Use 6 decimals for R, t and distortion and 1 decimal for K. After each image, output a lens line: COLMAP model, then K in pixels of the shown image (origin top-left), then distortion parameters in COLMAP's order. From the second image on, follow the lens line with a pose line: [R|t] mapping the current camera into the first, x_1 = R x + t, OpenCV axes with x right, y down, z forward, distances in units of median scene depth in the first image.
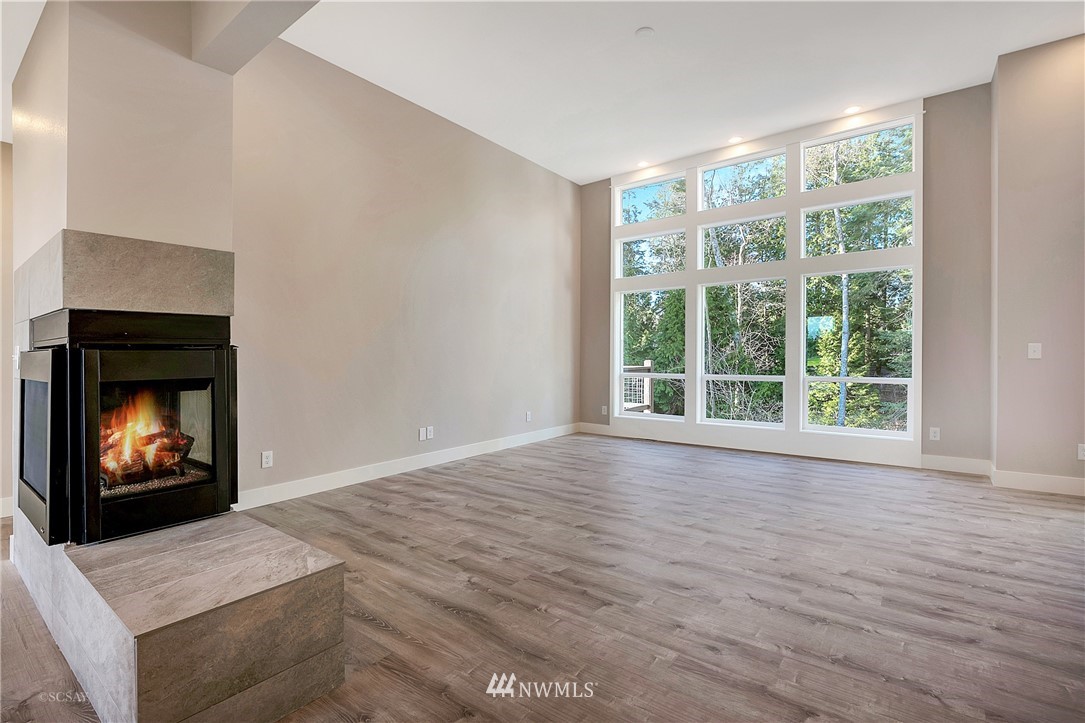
lens RADIAL K [[499.9, 0, 541.7], [0, 499.9, 347.0], [0, 0, 1]] dist [0.000730, -0.002953]
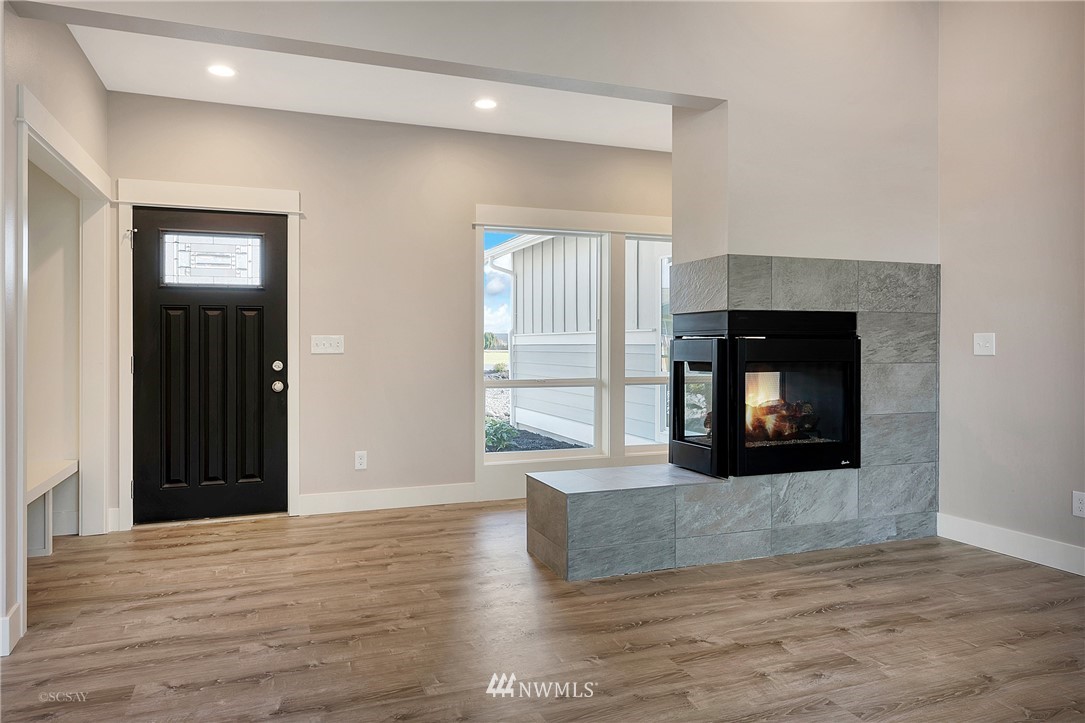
lens RADIAL K [[729.7, 0, 539.2], [0, 729.7, 353.3], [0, 0, 1]] dist [-0.002722, -0.000214]
pose [[-0.525045, 0.019212, -0.850857, 0.902829], [0.017296, 0.999780, 0.011901, 0.011349], [0.850899, -0.008468, -0.525262, 1.343743]]
